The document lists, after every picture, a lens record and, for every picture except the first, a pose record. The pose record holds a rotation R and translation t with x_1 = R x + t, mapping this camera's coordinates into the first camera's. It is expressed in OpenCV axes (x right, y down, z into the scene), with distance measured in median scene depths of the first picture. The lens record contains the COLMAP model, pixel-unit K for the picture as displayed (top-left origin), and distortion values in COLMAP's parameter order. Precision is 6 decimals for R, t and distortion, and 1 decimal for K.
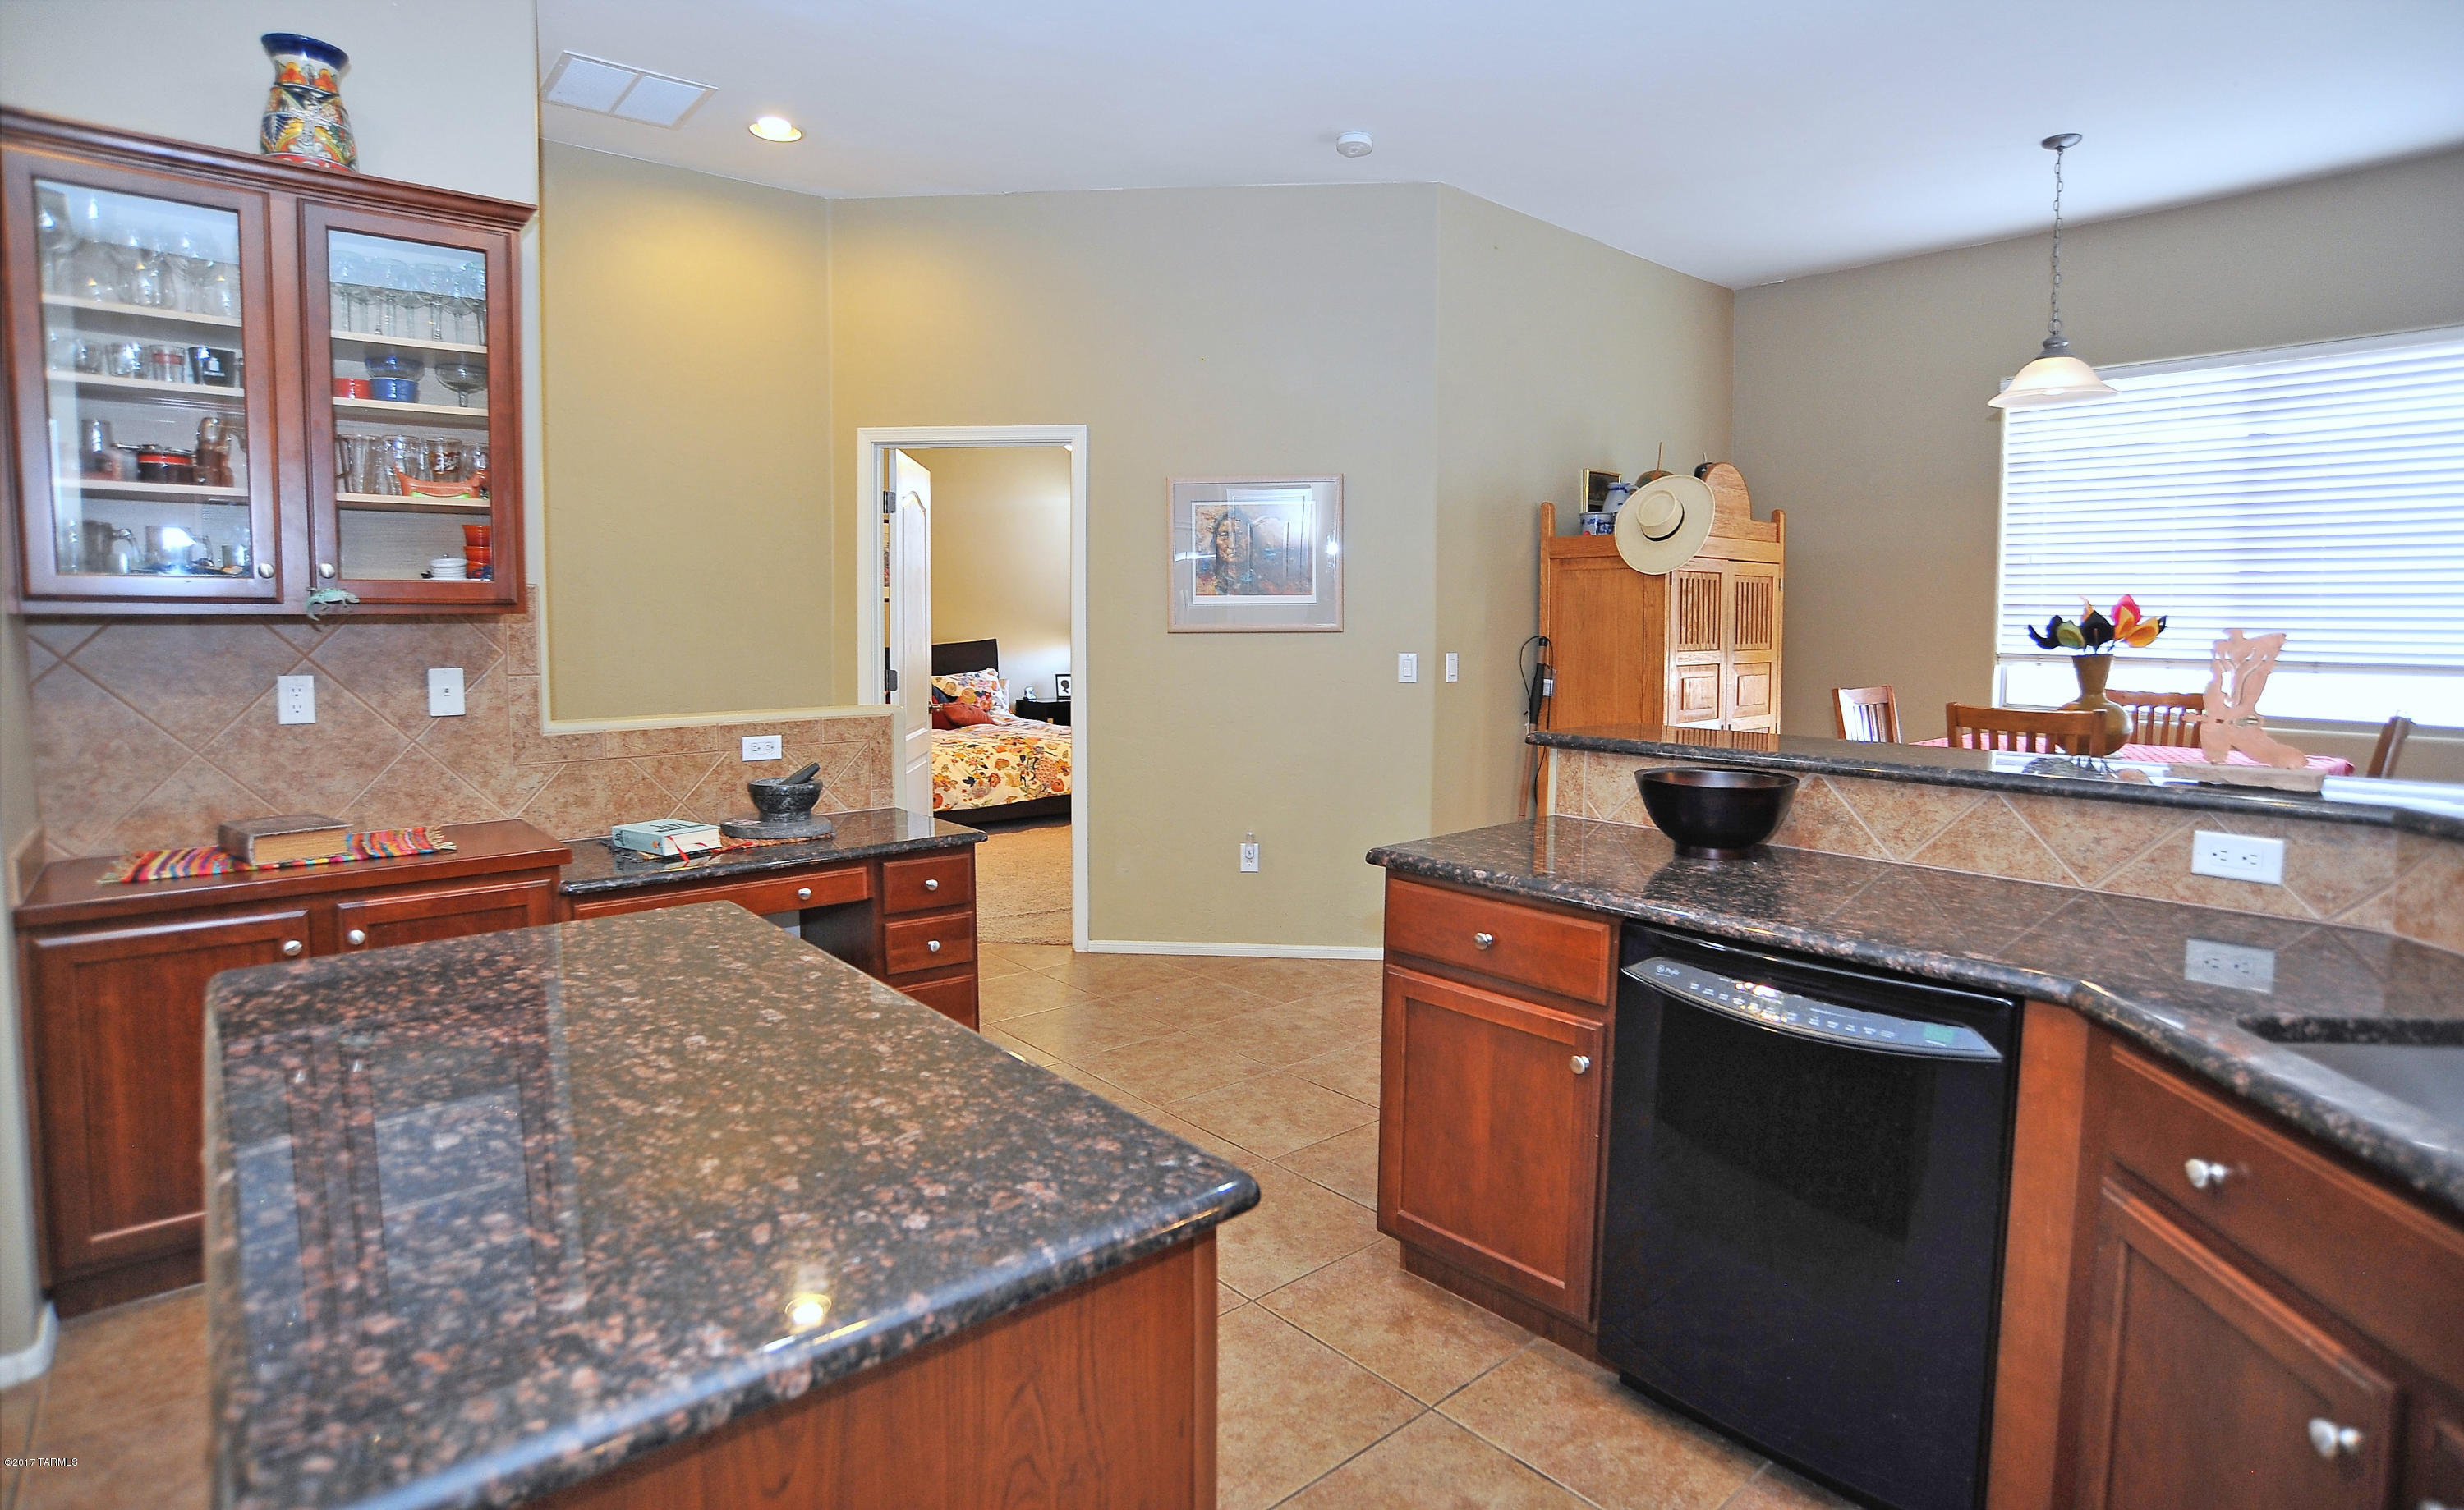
lens RADIAL K [[1253.4, 0, 1253.8], [0, 1253.4, 699.0], [0, 0, 1]] dist [-0.069784, 0.017795]
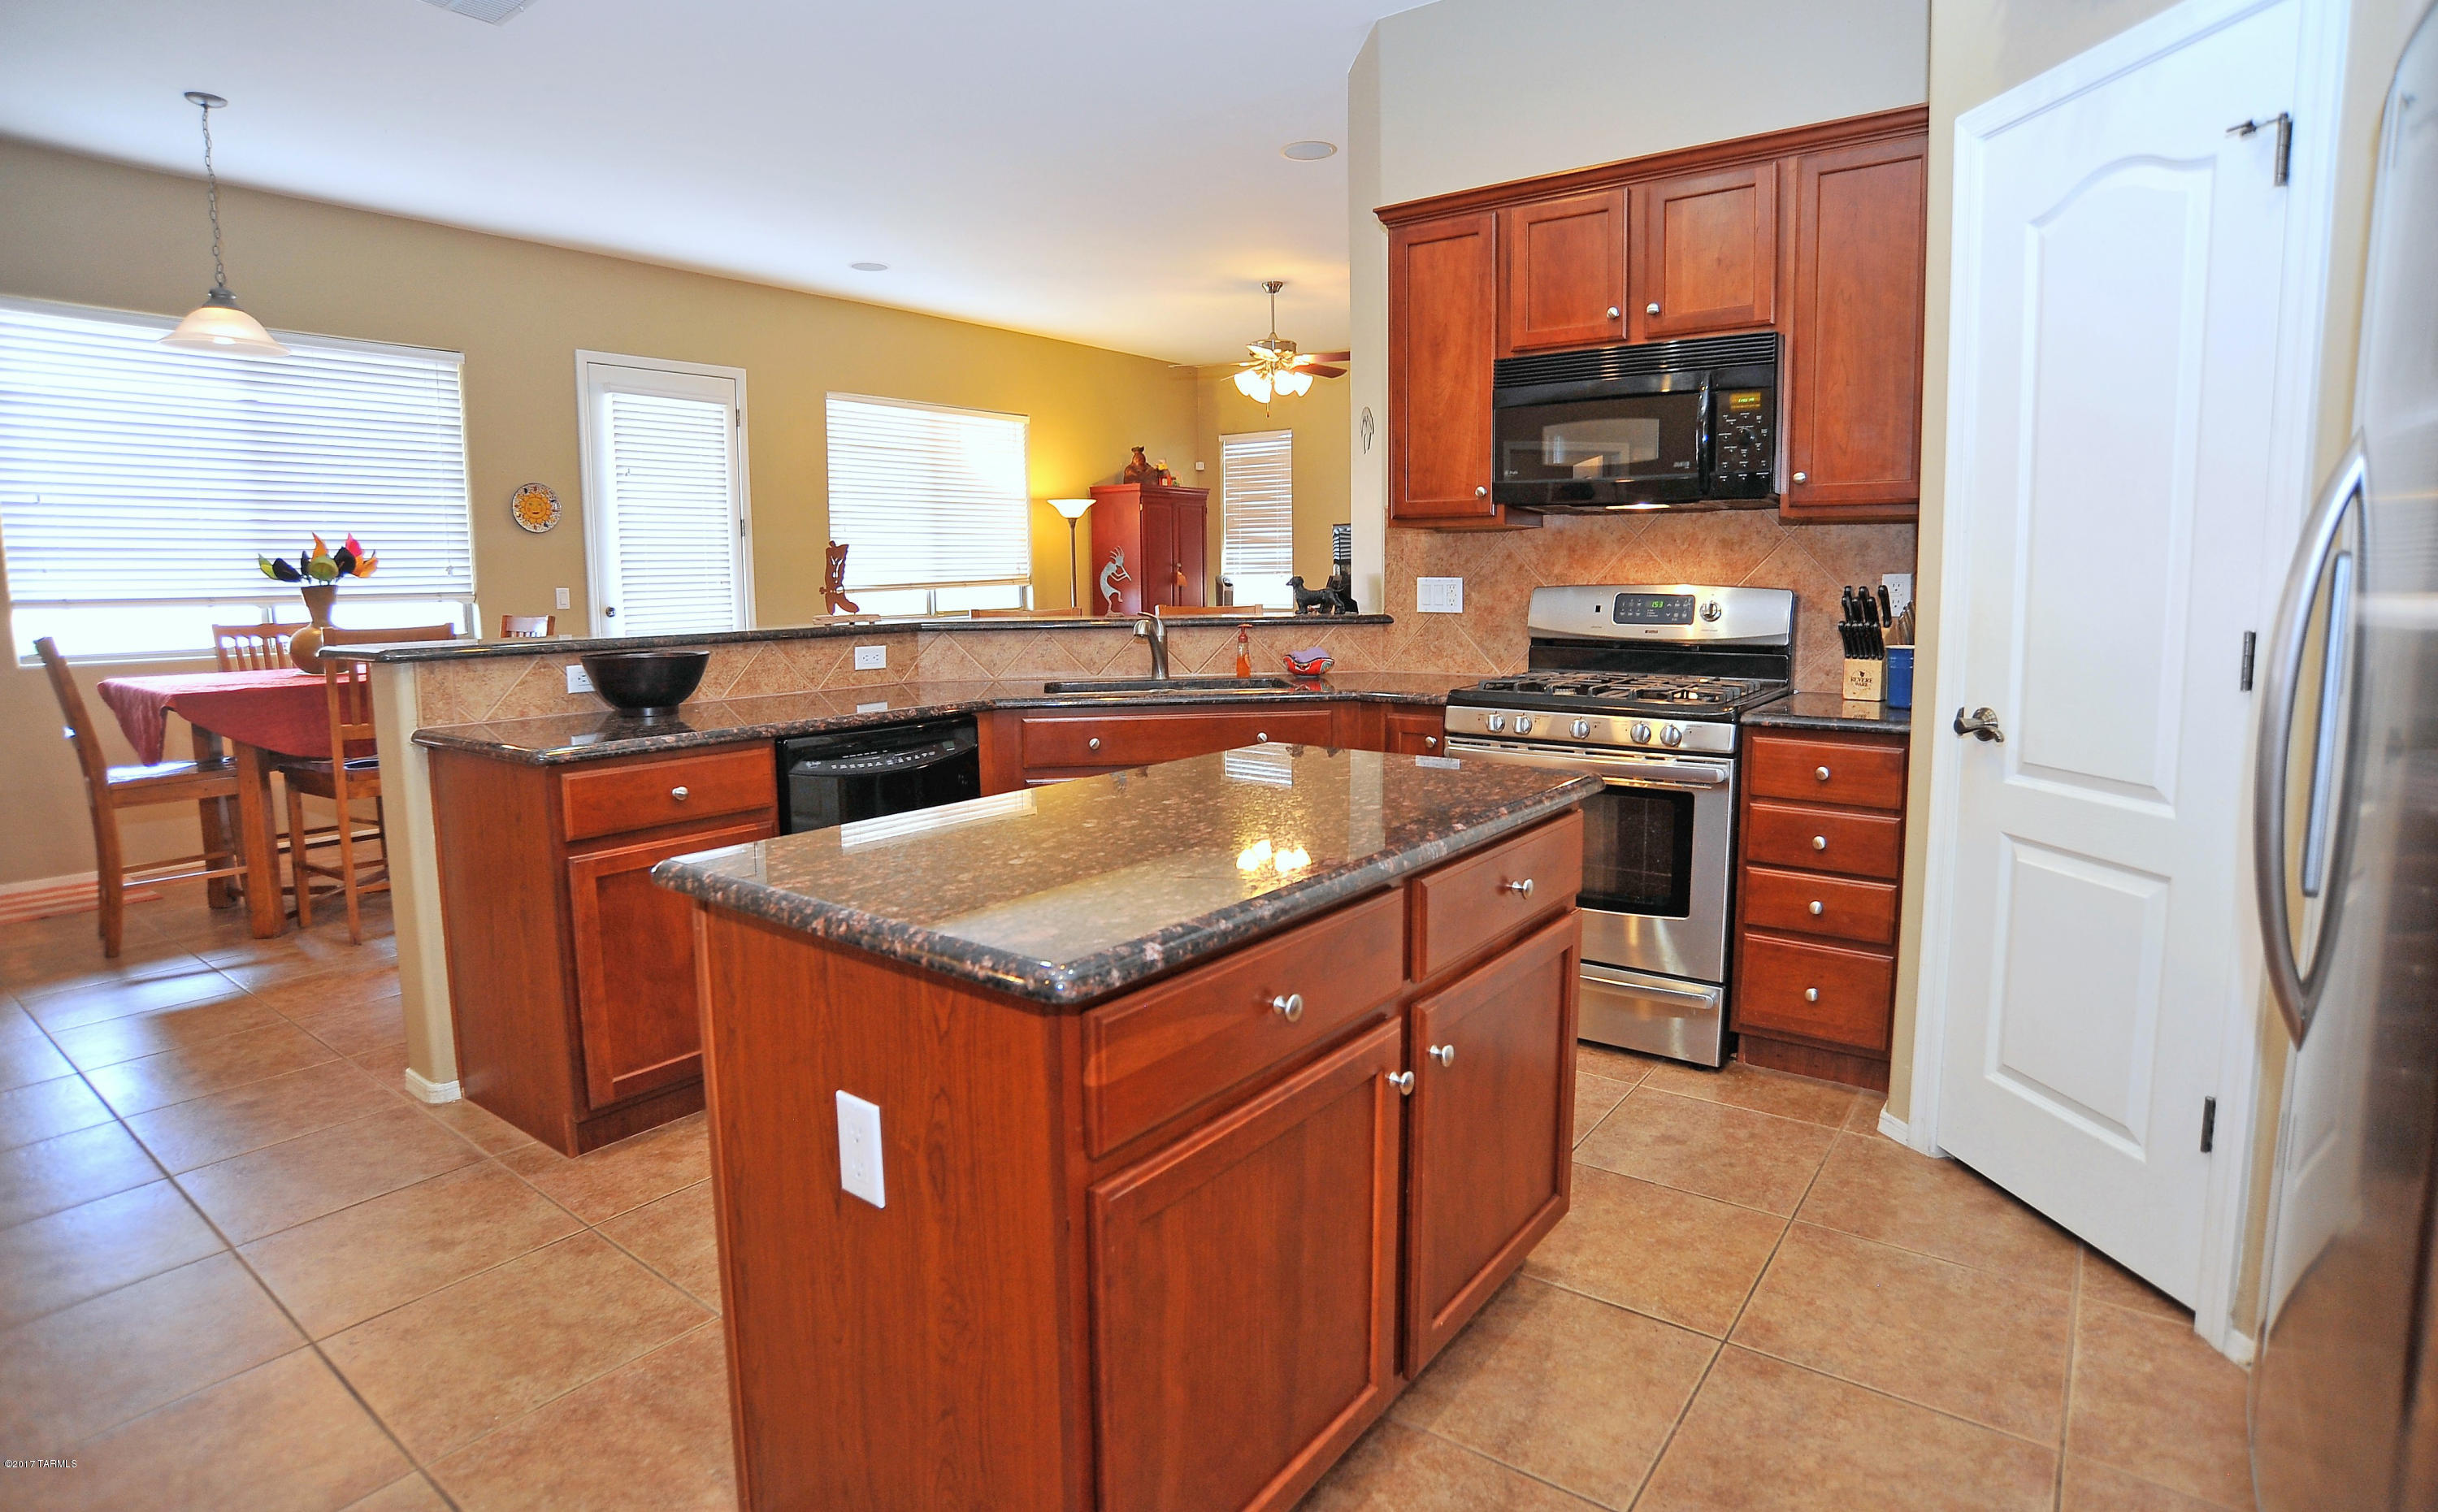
lens RADIAL K [[1244.6, 0, 1217.6], [0, 1244.6, 716.5], [0, 0, 1]] dist [-0.073971, 0.014642]
pose [[-0.197879, -0.112610, 0.973737, -0.815289], [0.074984, 0.988729, 0.129582, 0.004885], [-0.977354, 0.098657, -0.187205, 0.548318]]
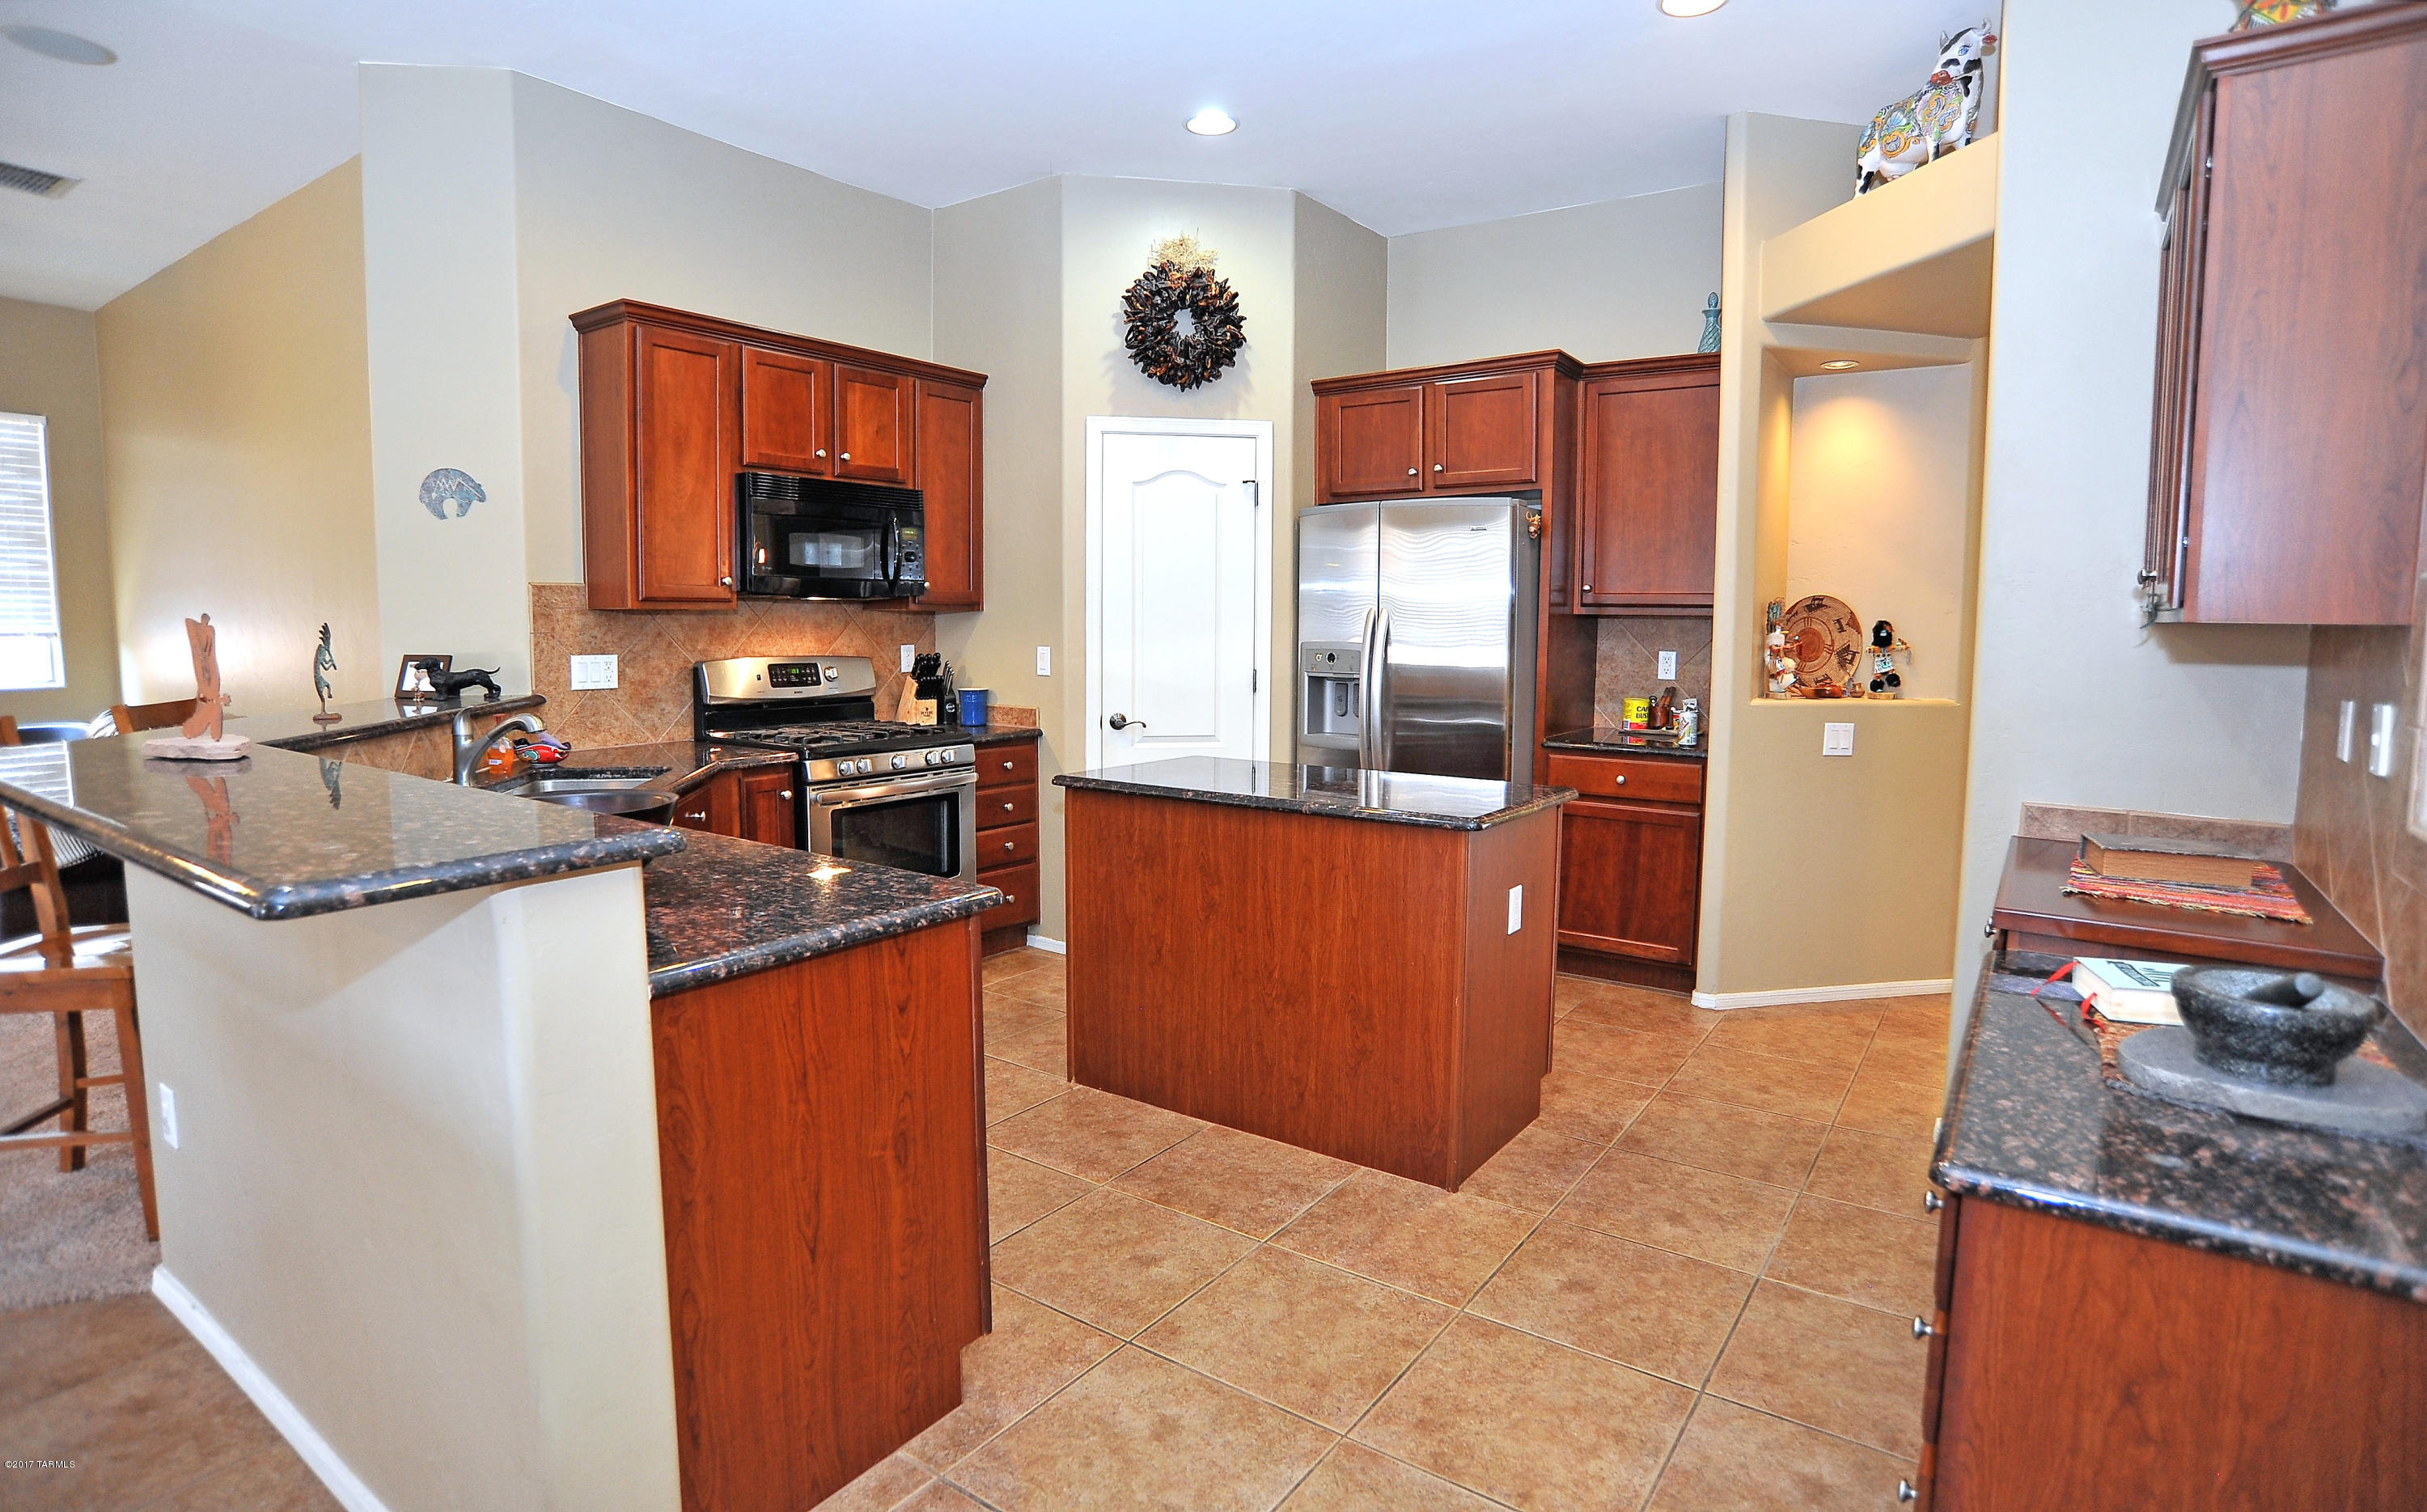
lens RADIAL K [[1239.1, 0, 1239.8], [0, 1239.1, 709.8], [0, 0, 1]] dist [-0.073971, 0.014642]
pose [[-0.970327, 0.008477, -0.241650, 0.113666], [-0.026211, 0.989809, 0.139969, -0.100681], [0.240373, 0.142149, -0.960216, 1.539515]]
